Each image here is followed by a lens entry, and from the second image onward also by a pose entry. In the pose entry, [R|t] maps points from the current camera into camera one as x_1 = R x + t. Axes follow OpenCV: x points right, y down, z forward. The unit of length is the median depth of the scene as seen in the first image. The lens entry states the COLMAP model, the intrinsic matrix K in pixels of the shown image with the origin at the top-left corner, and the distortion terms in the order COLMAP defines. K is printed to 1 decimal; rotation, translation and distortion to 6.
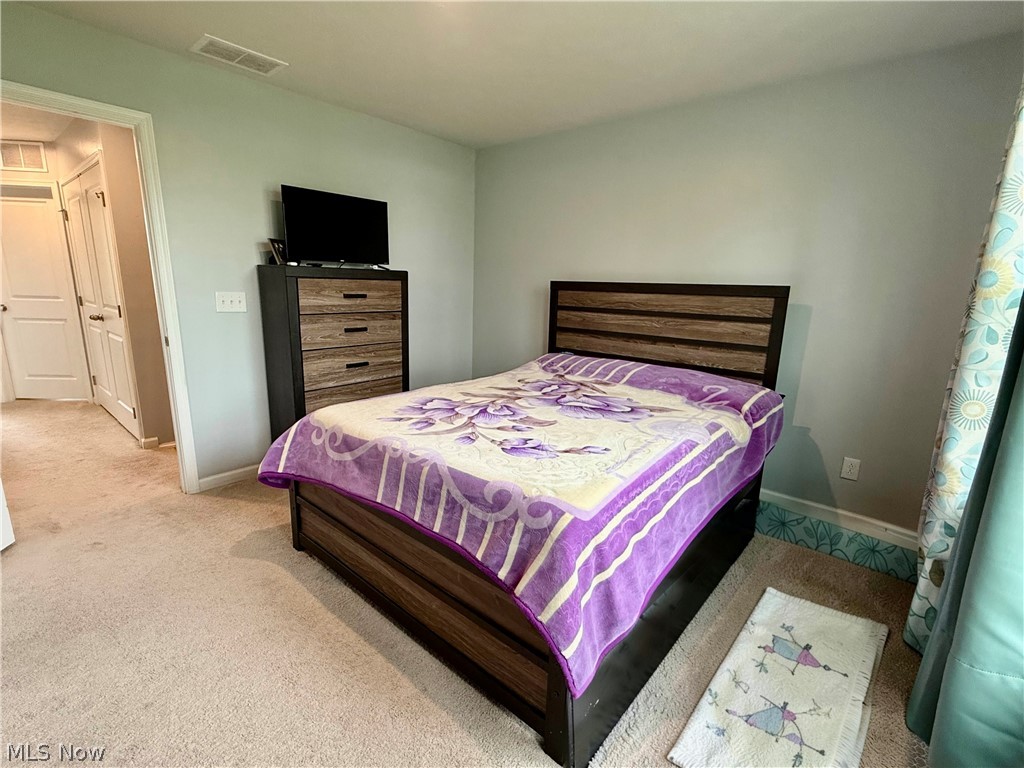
lens RADIAL K [[481.9, 0, 512.0], [0, 481.9, 384.0], [0, 0, 1]] dist [-0.000228, -0.000298]
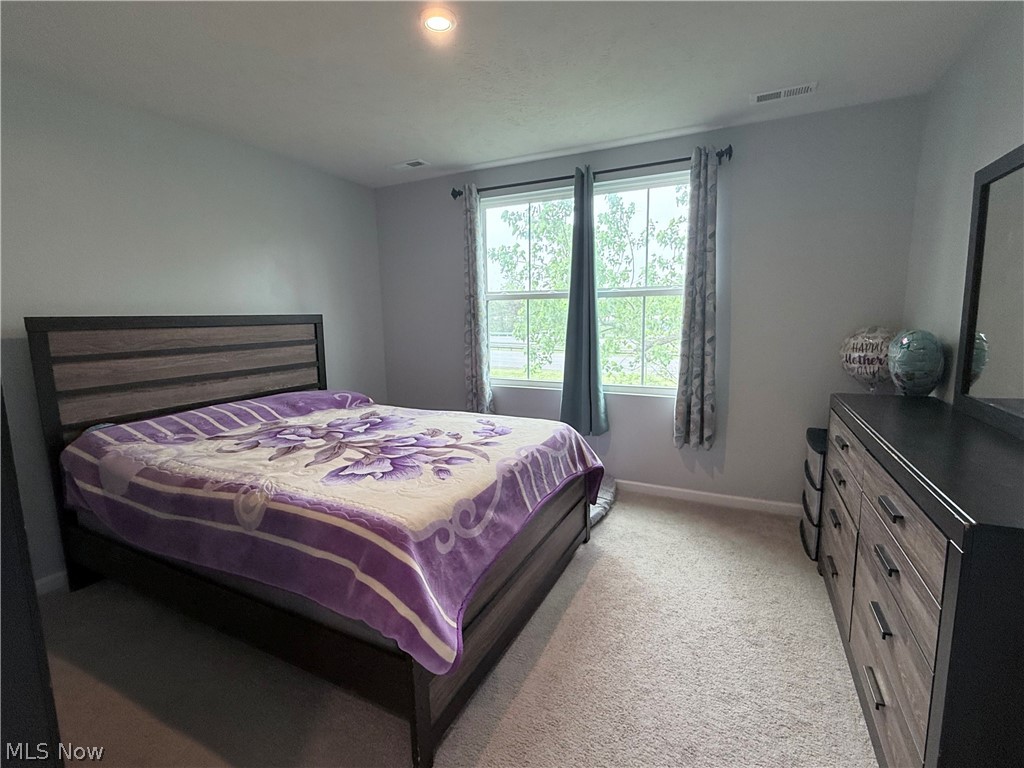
lens RADIAL K [[481.9, 0, 512.0], [0, 481.9, 384.0], [0, 0, 1]] dist [-0.000228, -0.000298]
pose [[-0.282436, -0.156907, 0.946367, -0.939454], [0.204191, 0.954091, 0.219127, -0.214774], [-0.937303, 0.255128, -0.237430, 0.907534]]
